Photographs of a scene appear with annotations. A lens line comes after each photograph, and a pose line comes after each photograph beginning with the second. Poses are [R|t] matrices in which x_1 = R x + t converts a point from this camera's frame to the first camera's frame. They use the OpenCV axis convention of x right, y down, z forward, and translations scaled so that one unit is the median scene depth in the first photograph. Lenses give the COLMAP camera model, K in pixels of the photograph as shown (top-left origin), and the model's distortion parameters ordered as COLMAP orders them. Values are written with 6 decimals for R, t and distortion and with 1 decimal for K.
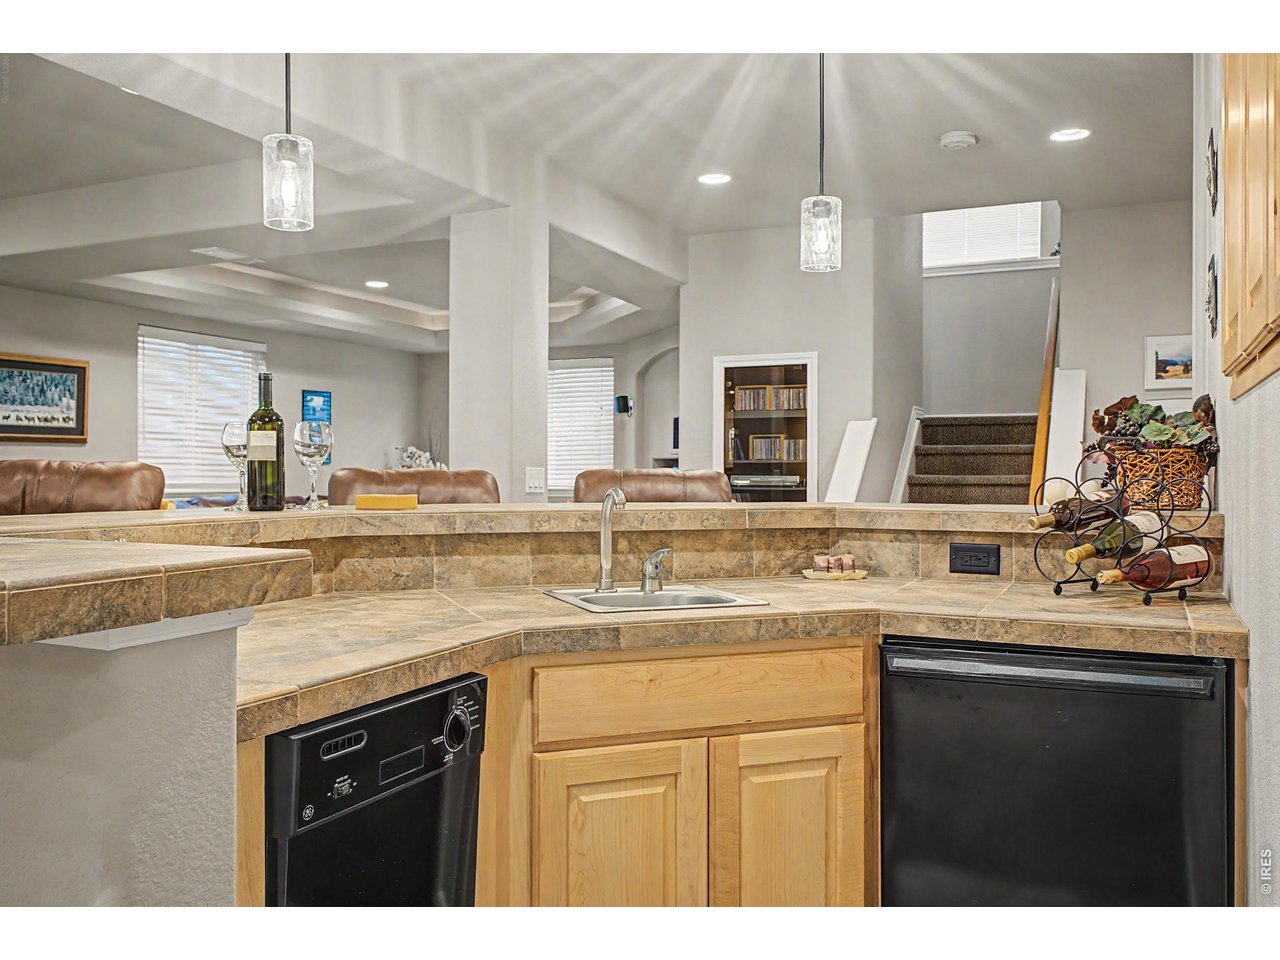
lens RADIAL K [[1071.1, 0, 640.0], [0, 1071.1, 480.0], [0, 0, 1]] dist [0.002314, -0.000518]
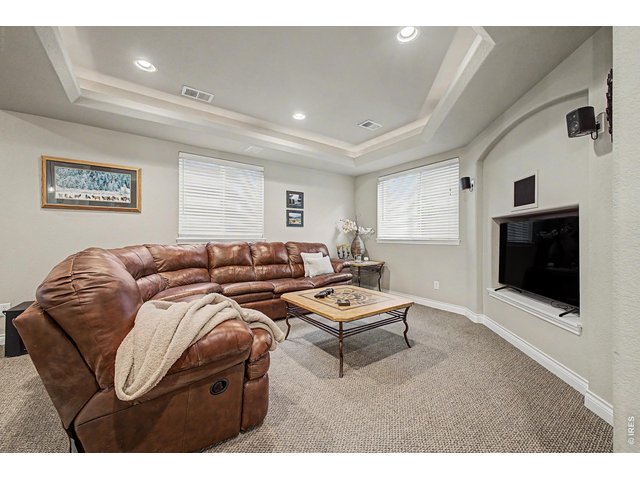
lens RADIAL K [[254.2, 0, 319.5], [0, 254.2, 238.7], [0, 0, 1]] dist [0.001751, -0.000111]
pose [[0.865891, 0.006731, -0.500188, -0.019594], [-0.008890, 0.999959, -0.001932, 0.010592], [0.500154, 0.006120, 0.865915, 0.782936]]
